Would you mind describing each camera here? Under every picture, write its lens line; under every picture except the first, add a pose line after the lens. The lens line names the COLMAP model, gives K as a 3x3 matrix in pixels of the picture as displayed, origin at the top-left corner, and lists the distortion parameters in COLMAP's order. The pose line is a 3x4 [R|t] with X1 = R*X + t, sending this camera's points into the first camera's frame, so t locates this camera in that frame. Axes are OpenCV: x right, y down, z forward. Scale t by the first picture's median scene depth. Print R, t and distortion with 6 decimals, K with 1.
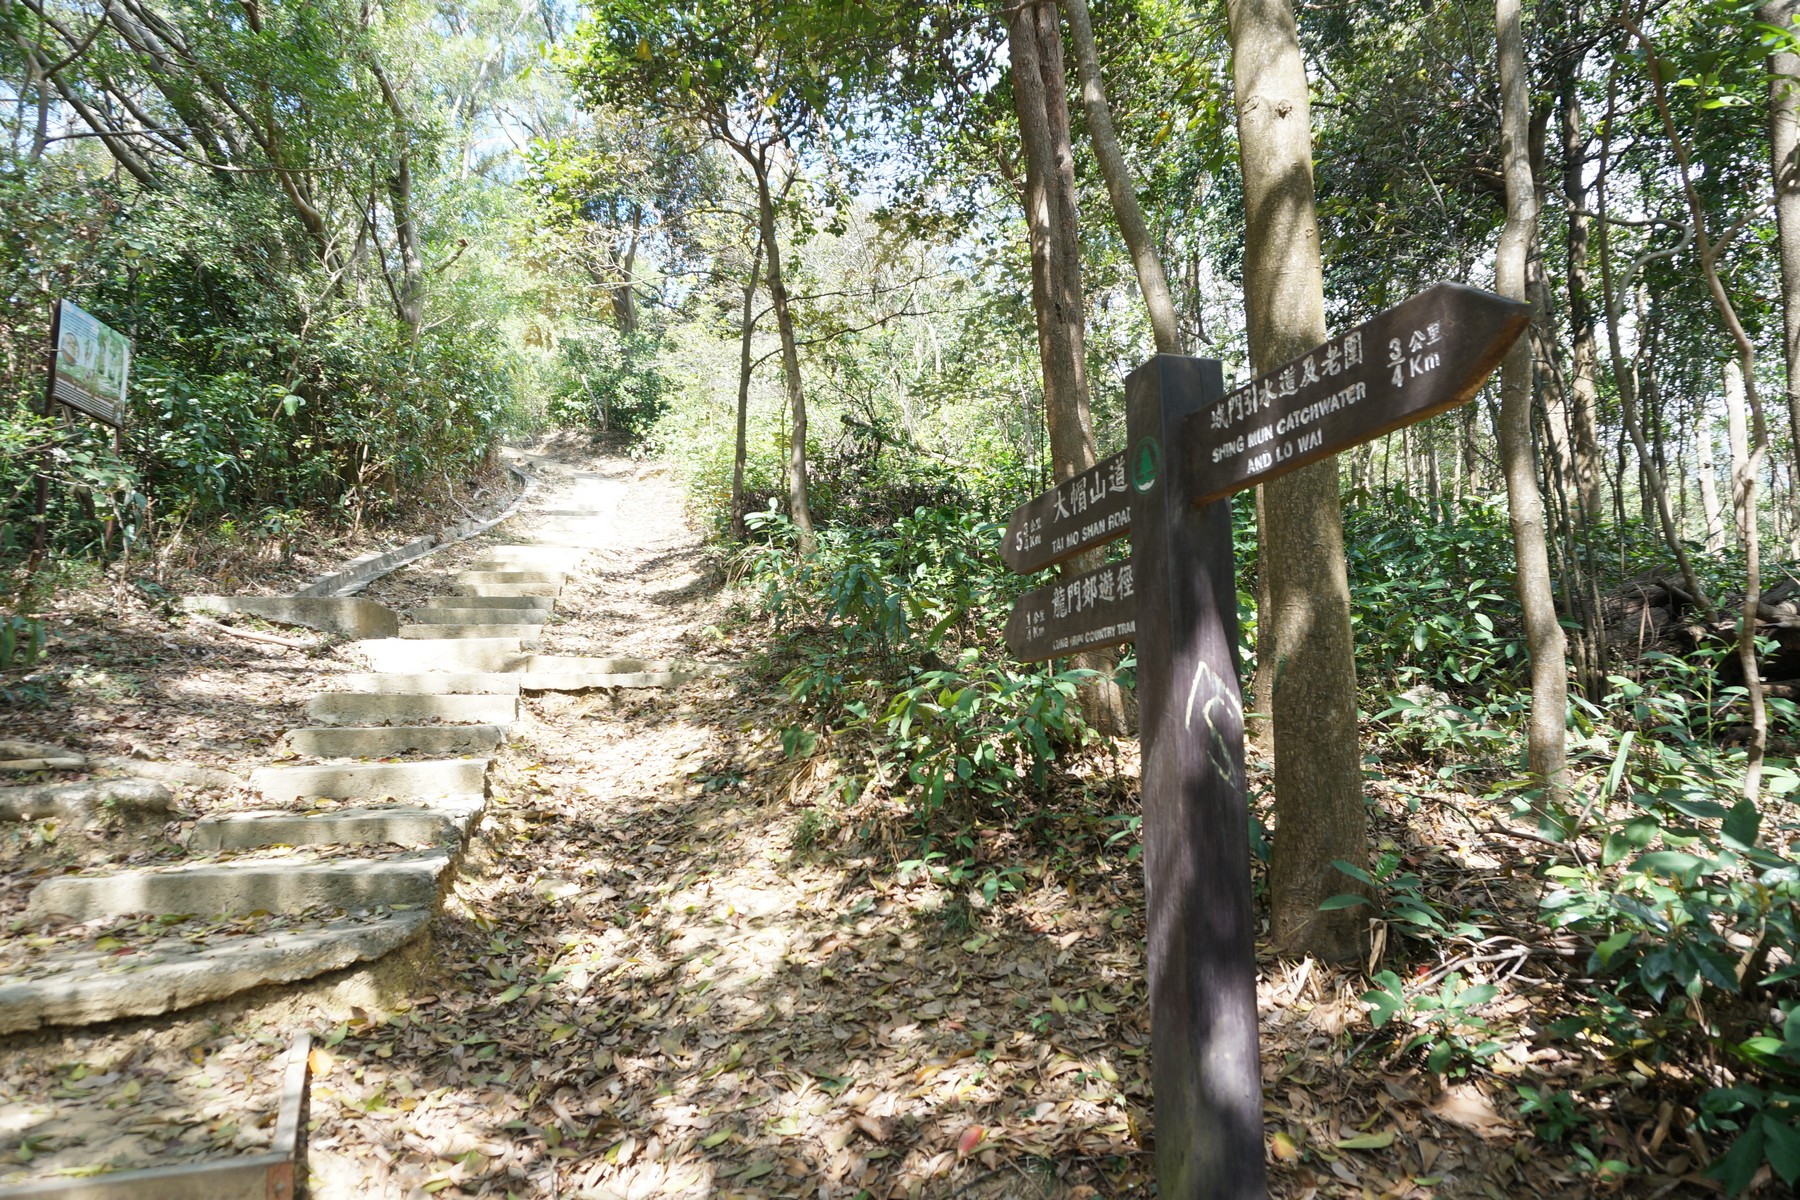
lens RADIAL K [[1243.2, 0, 894.5], [0, 1243.2, 603.0], [0, 0, 1]] dist [-0.028098, -0.001358]
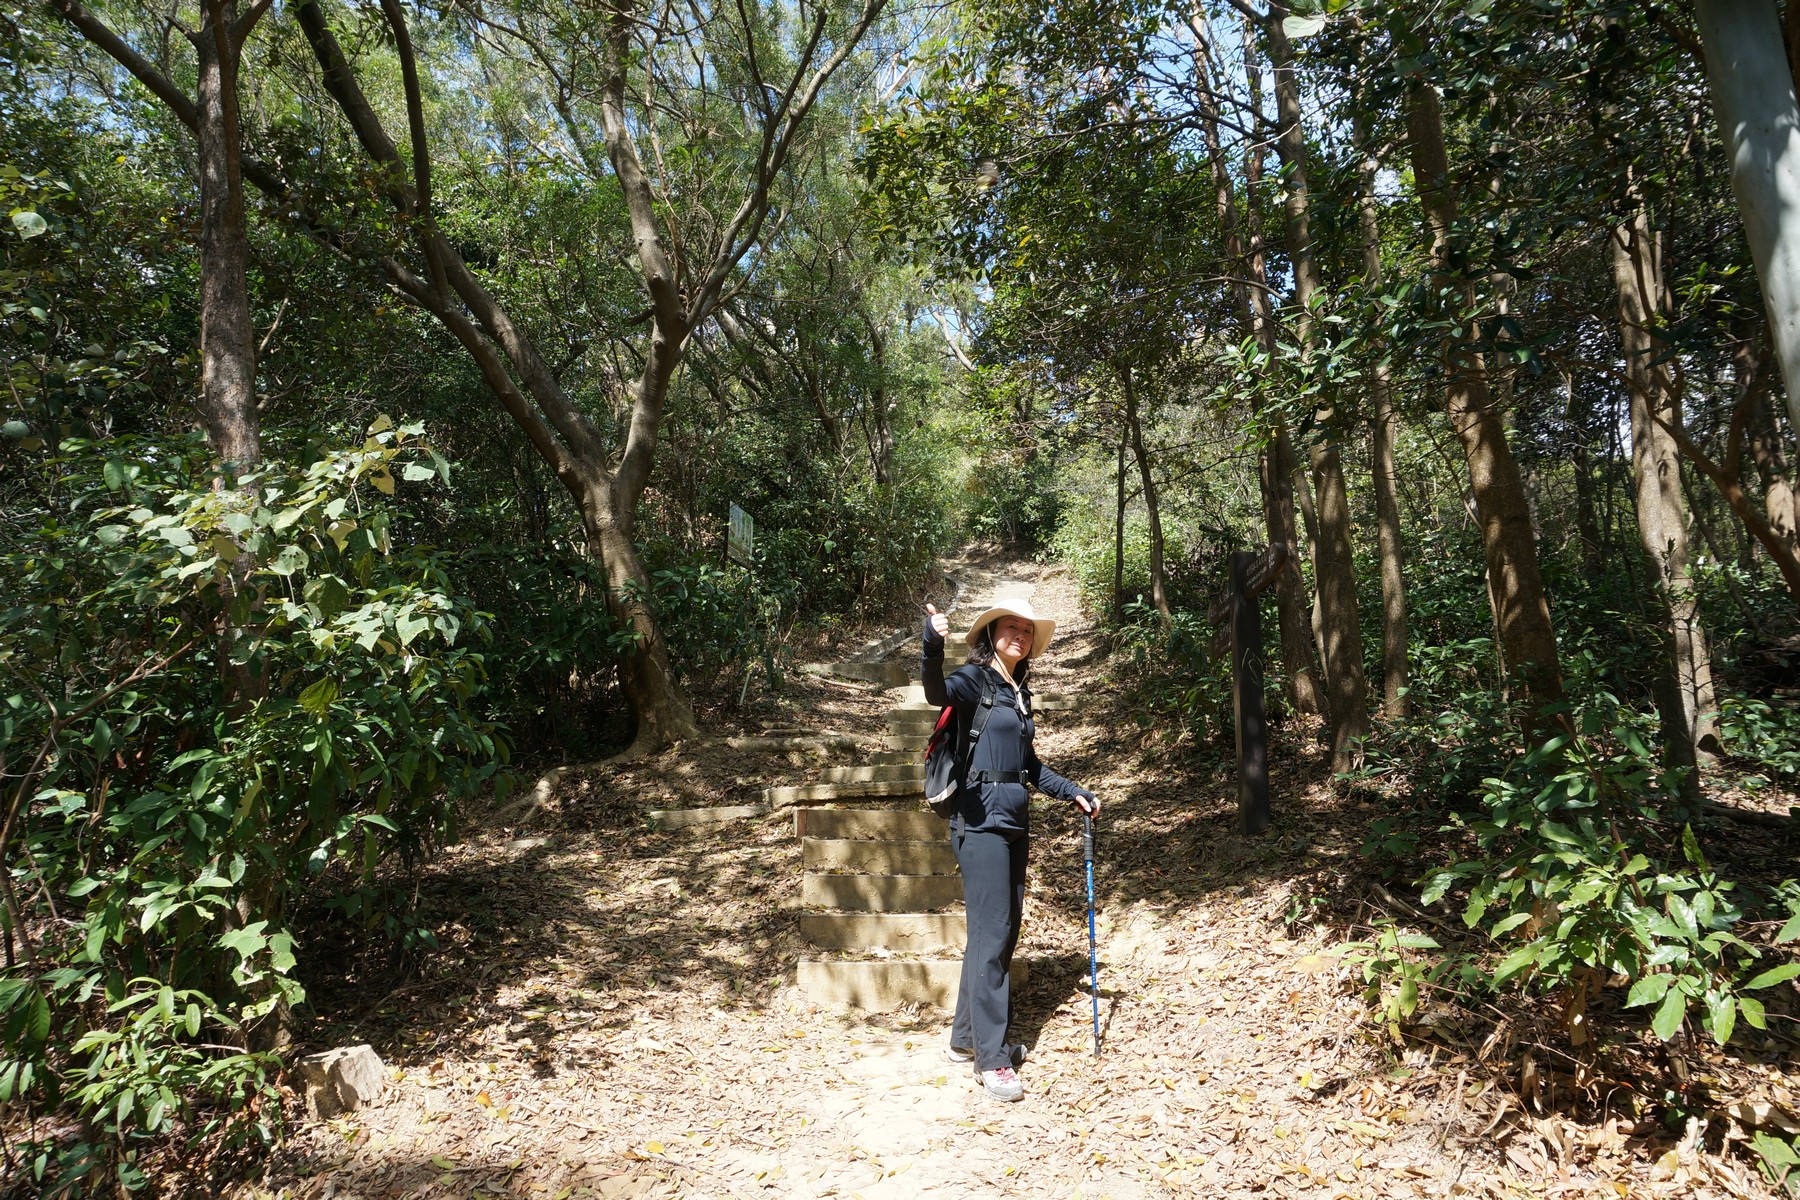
lens RADIAL K [[1243.2, 0, 893.1], [0, 1243.2, 602.8], [0, 0, 1]] dist [-0.028098, -0.001358]
pose [[0.949612, -0.042153, -0.310580, 0.064698], [0.019378, 0.996915, -0.076054, 0.027350], [0.312828, 0.066203, 0.947500, -0.397776]]
